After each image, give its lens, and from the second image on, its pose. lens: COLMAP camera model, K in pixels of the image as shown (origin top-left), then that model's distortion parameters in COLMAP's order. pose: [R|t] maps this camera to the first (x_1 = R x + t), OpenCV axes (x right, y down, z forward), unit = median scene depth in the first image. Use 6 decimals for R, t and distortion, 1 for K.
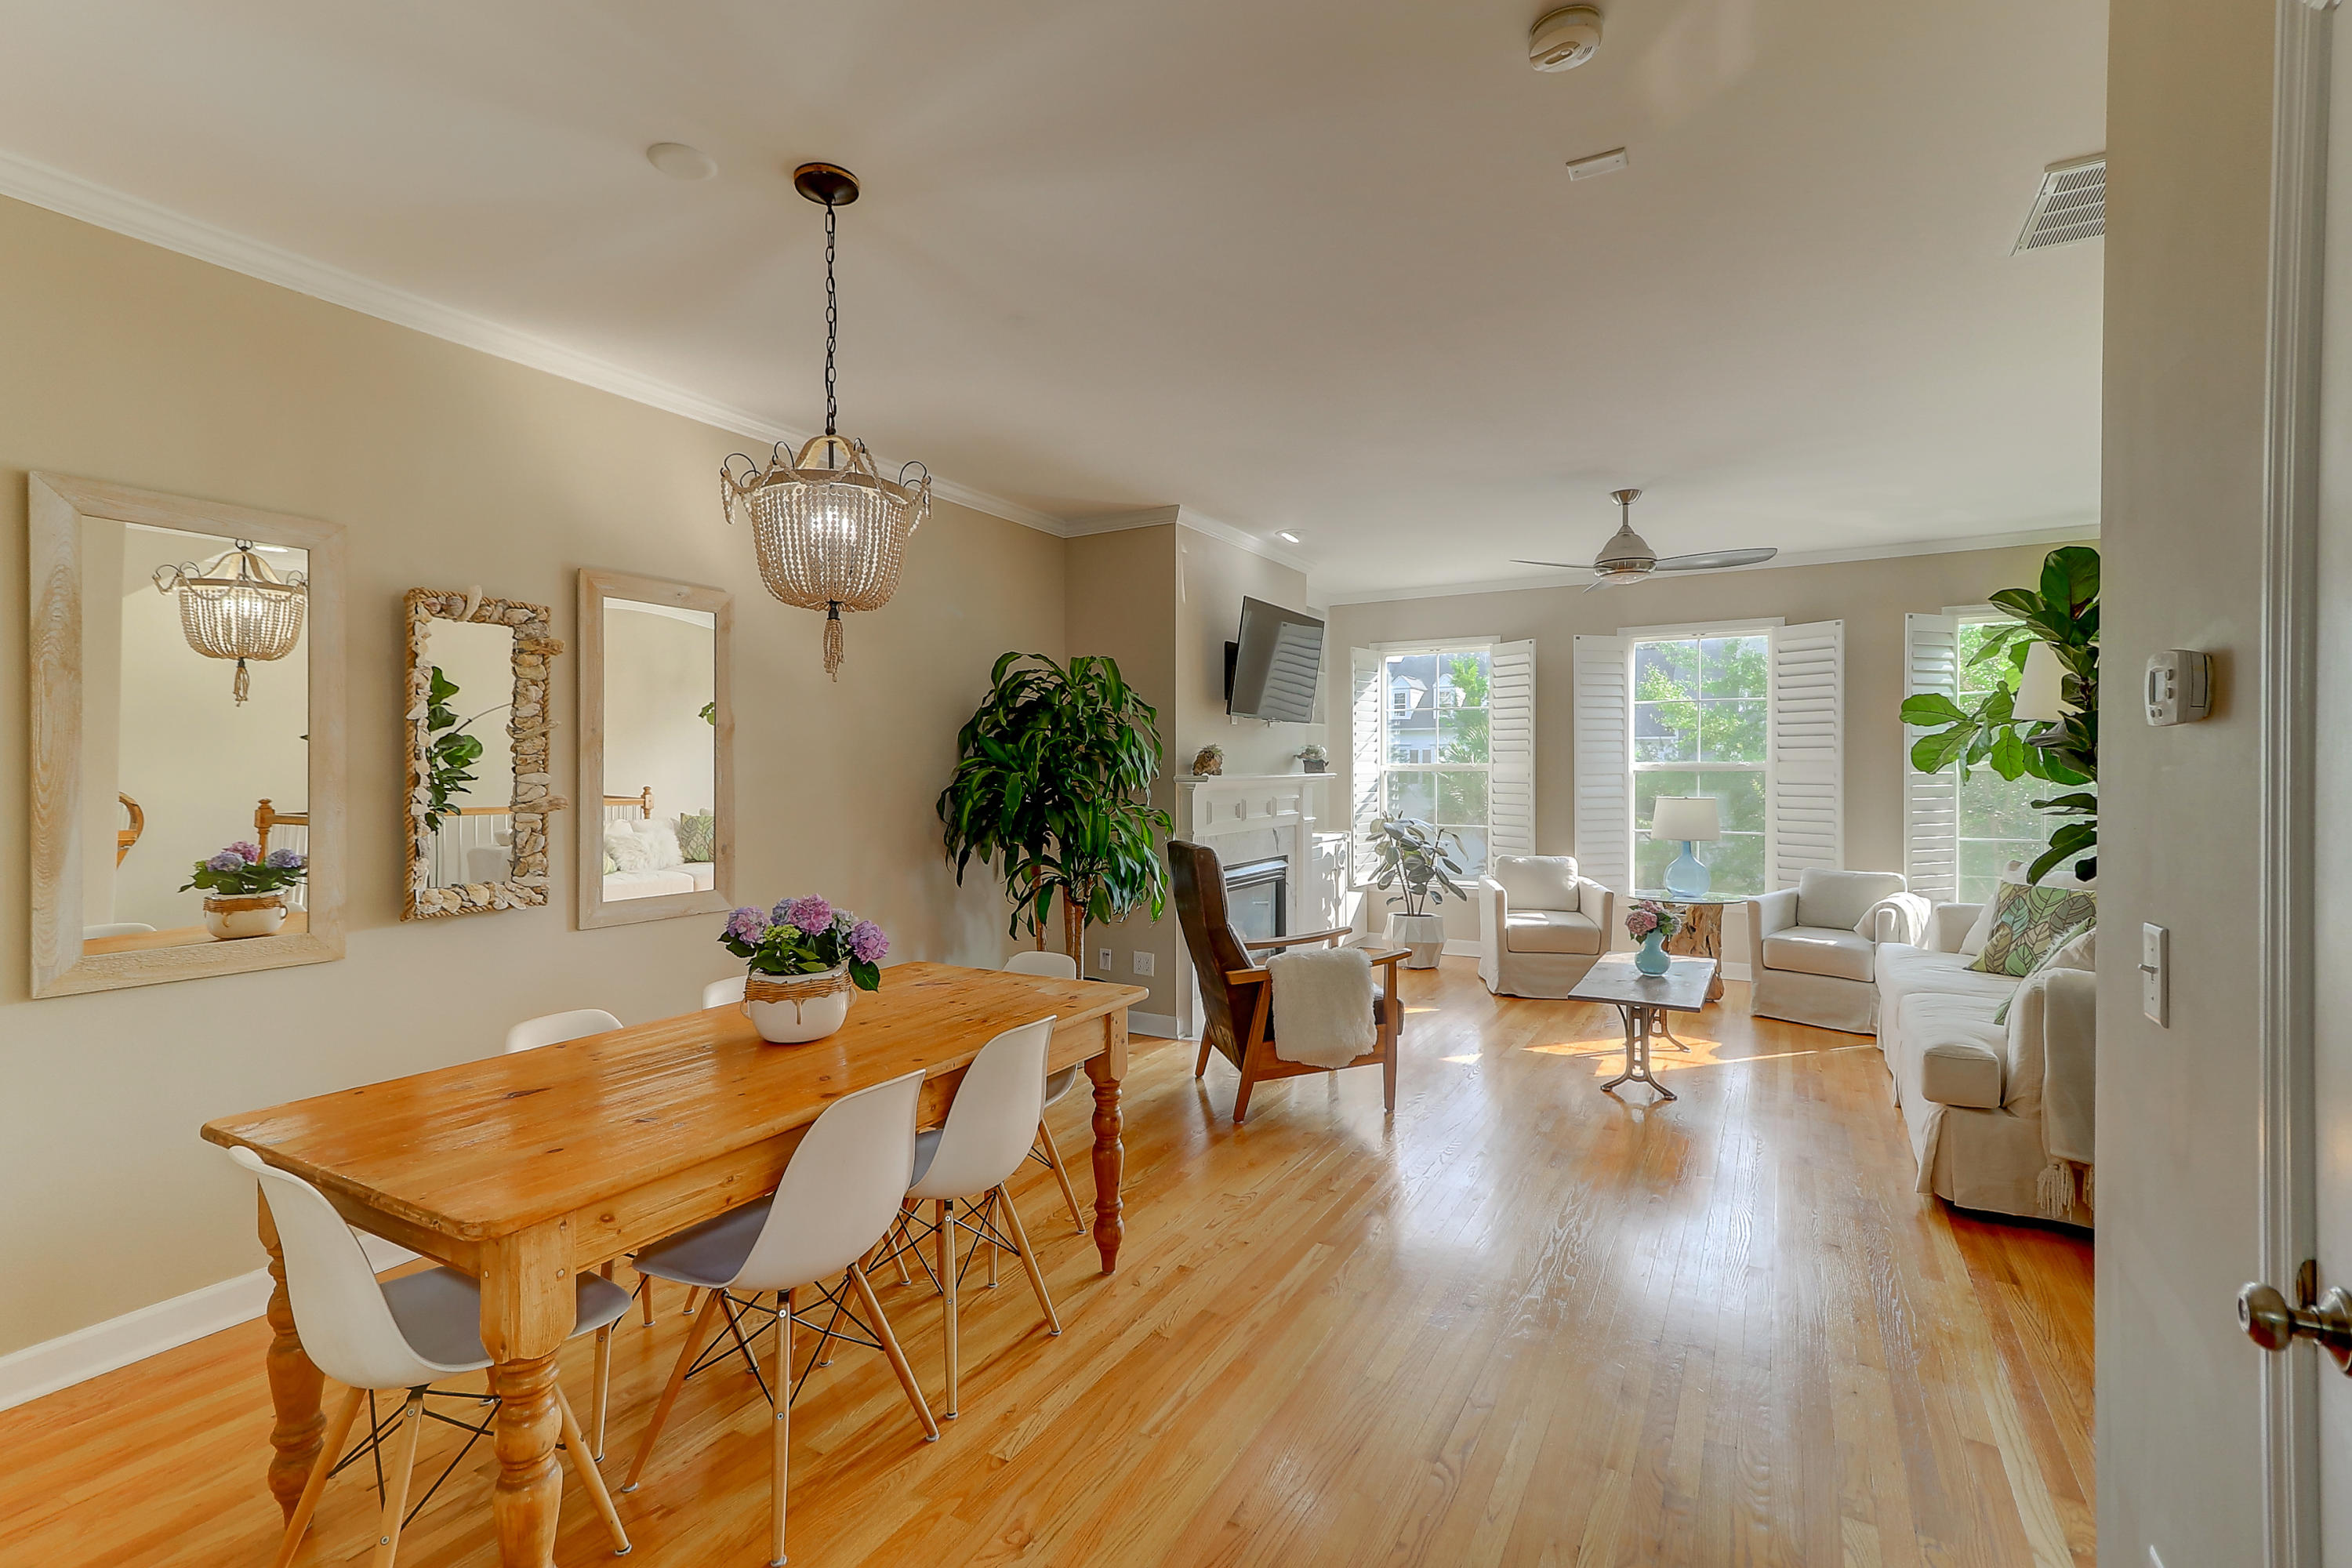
lens RADIAL K [[1070.4, 0, 1166.1], [0, 1070.4, 774.3], [0, 0, 1]] dist [0.023469, -0.001686]
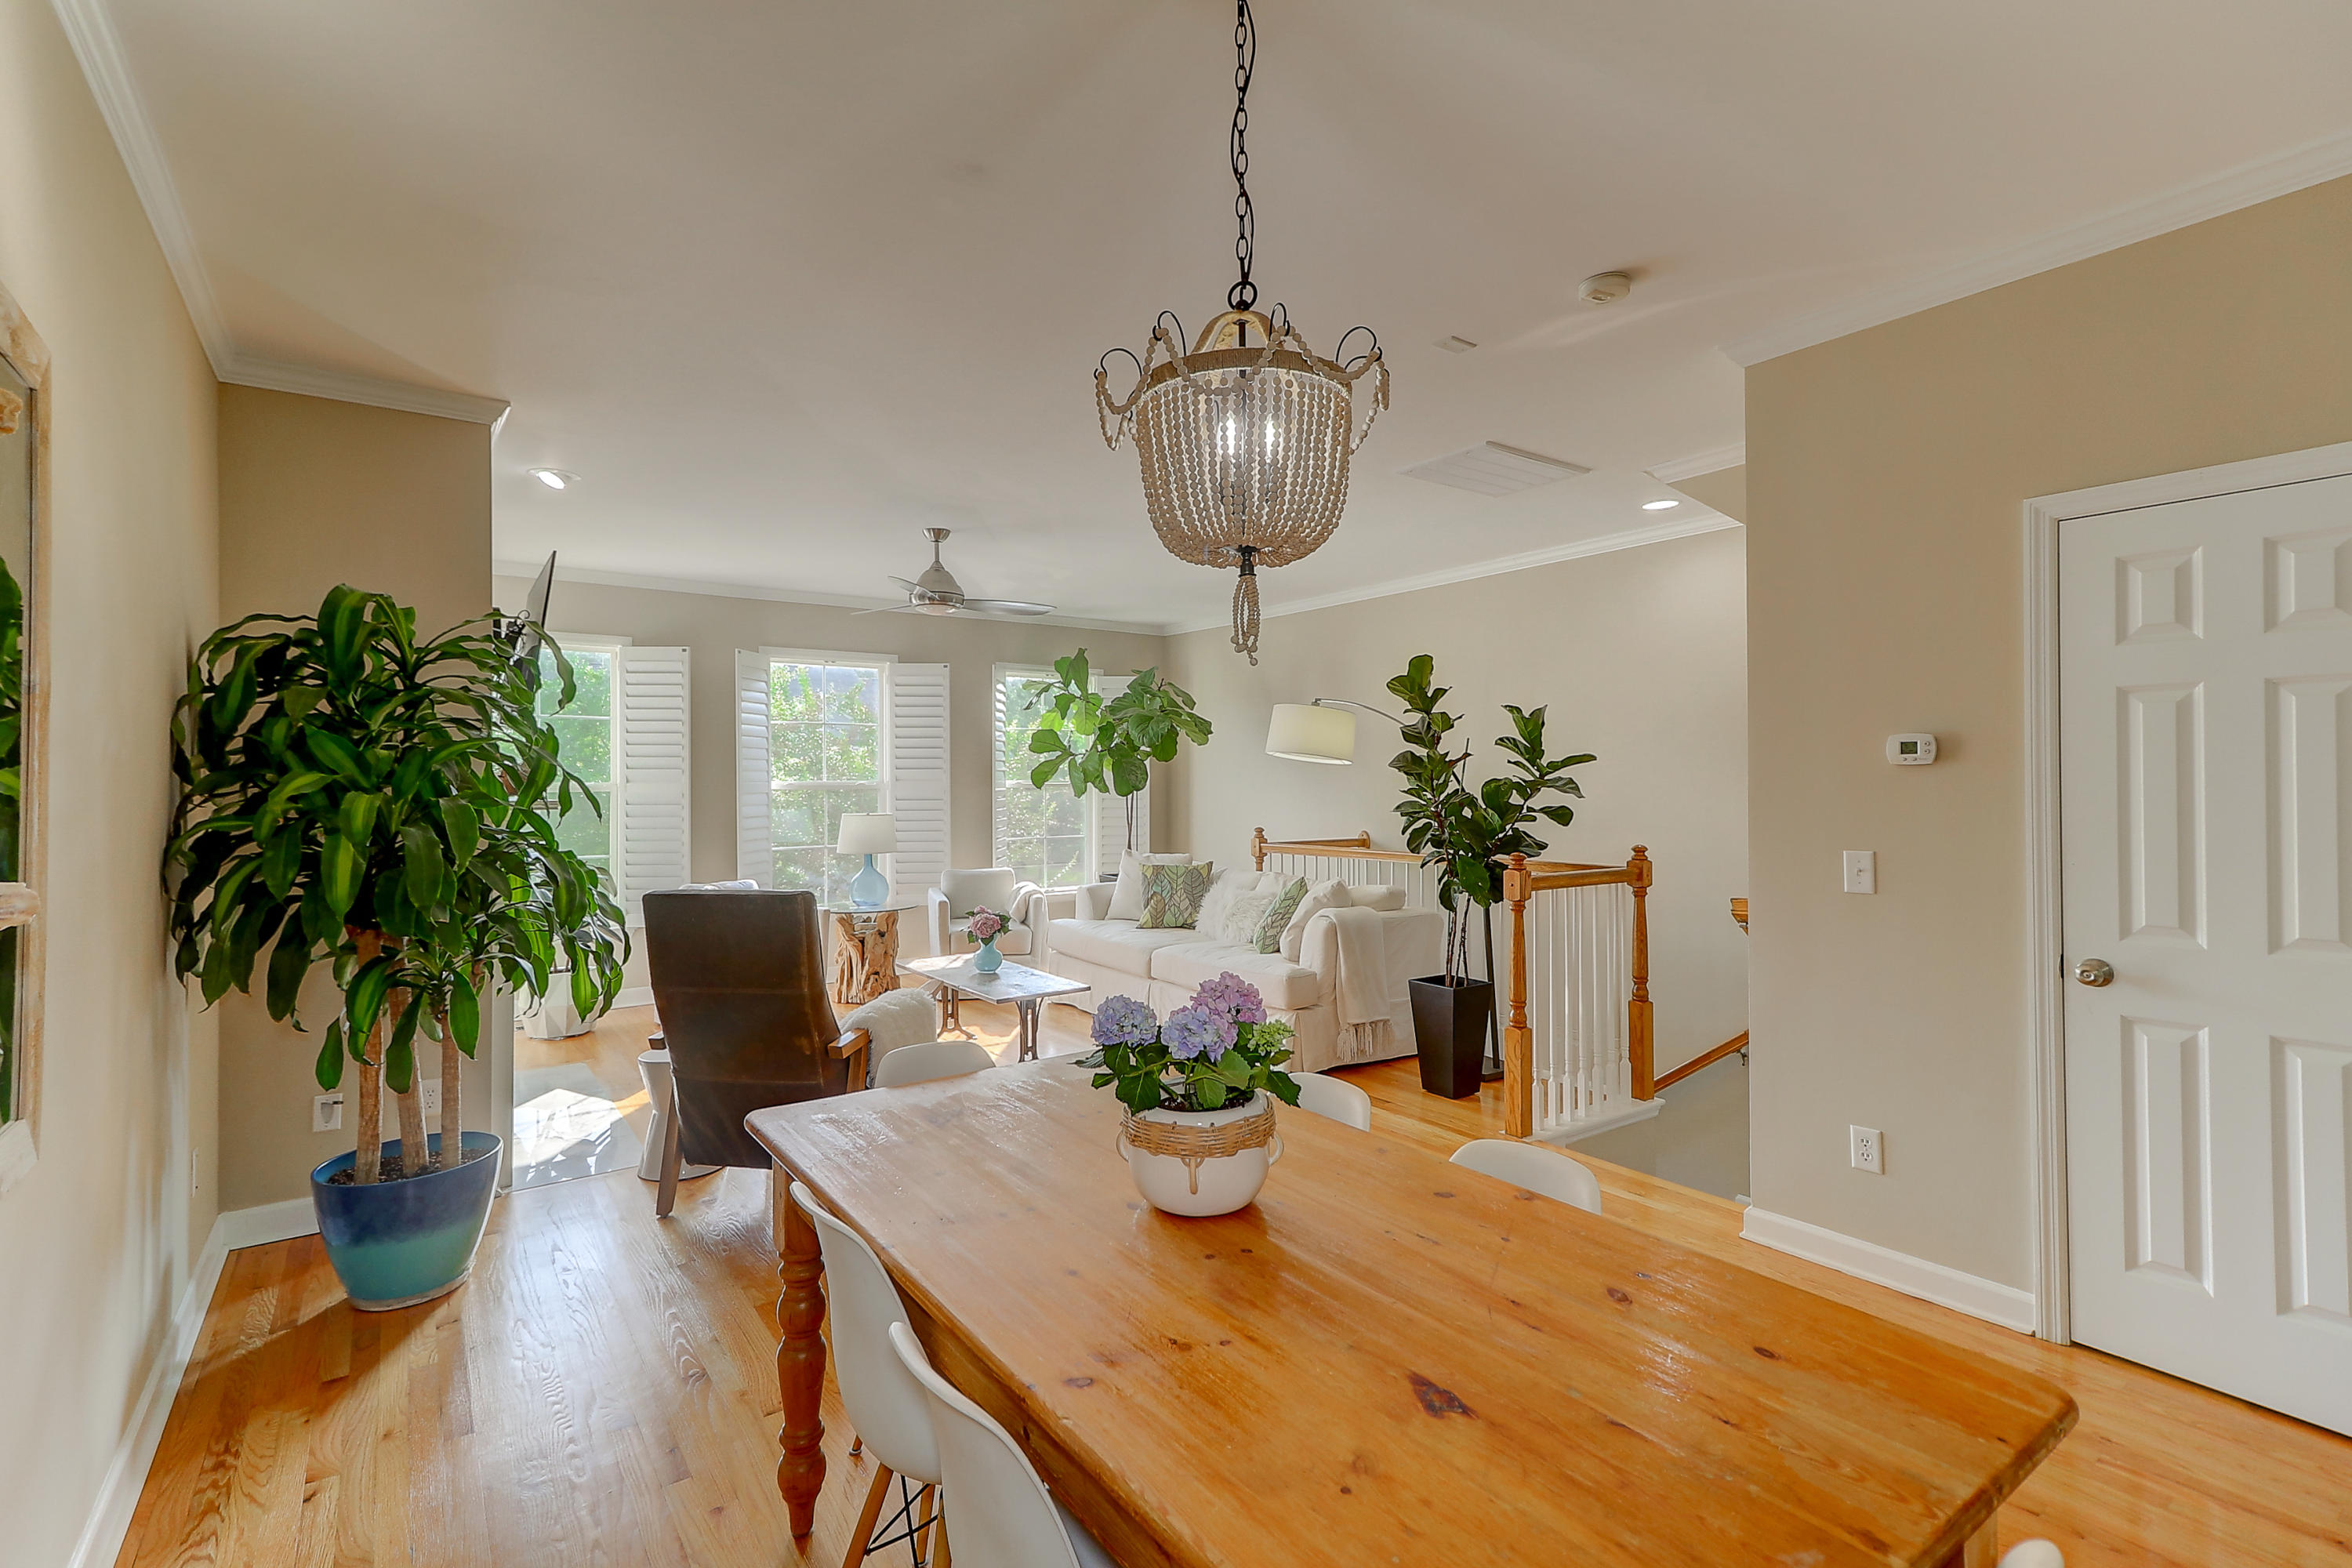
lens RADIAL K [[1069.4, 0, 1157.7], [0, 1069.4, 774.3], [0, 0, 1]] dist [0.020276, -0.000607]
pose [[0.417816, 0.004435, 0.908521, -0.397030], [0.012557, 0.999864, -0.010656, -0.003611], [-0.908445, 0.015861, 0.417704, 0.313455]]
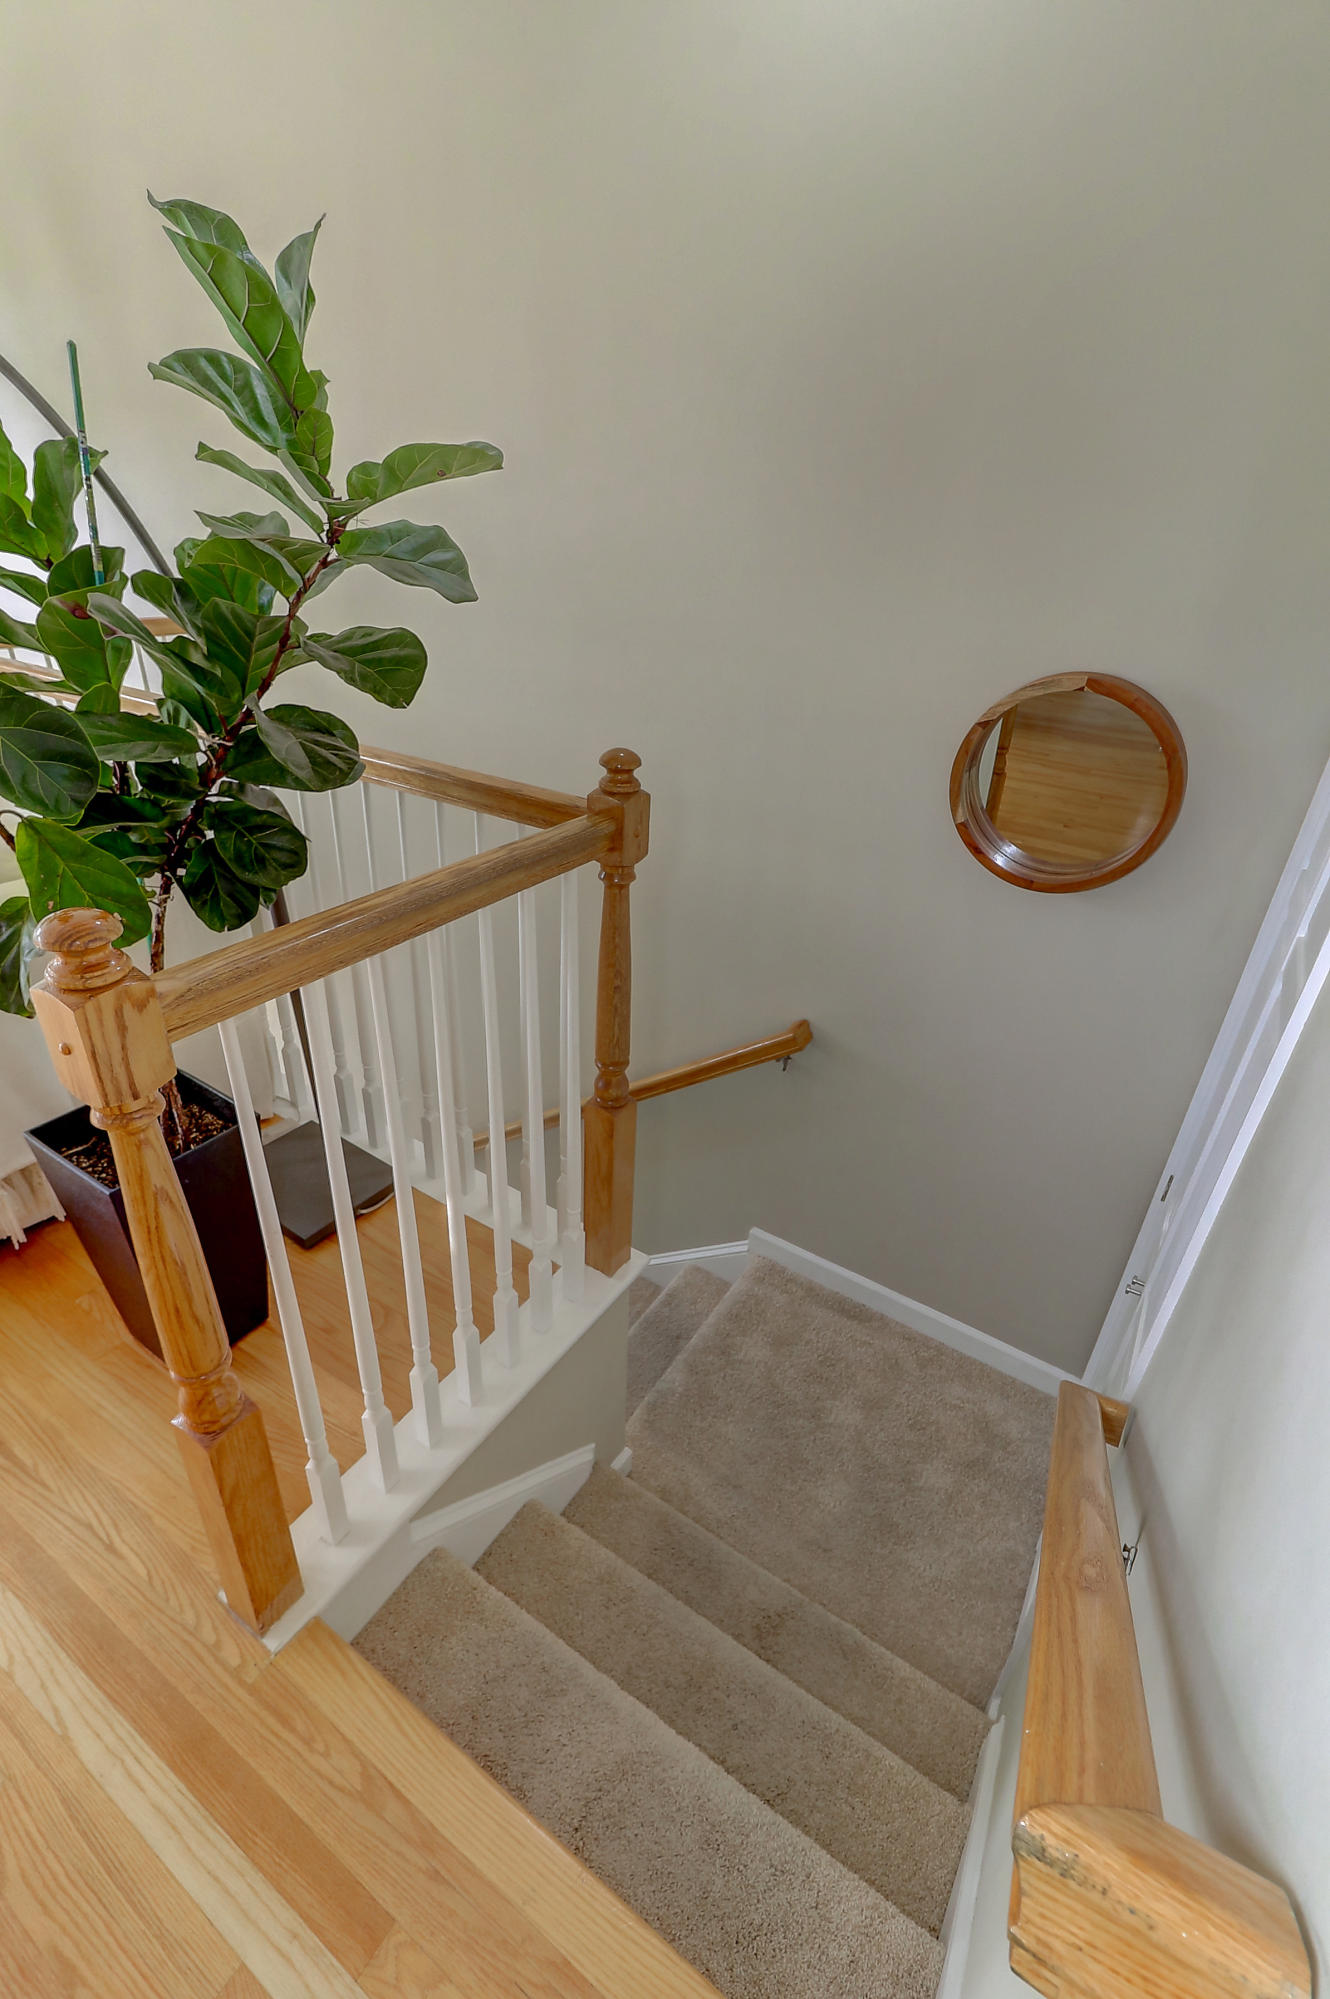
lens RADIAL K [[904.2, 0, 665.0], [0, 904.2, 999.5], [0, 0, 1]] dist [0.021685, -0.000518]
pose [[0.047916, -0.477966, 0.877071, 0.224955], [-0.038158, 0.876562, 0.479773, -0.014025], [-0.998122, -0.056456, 0.023763, 0.300853]]
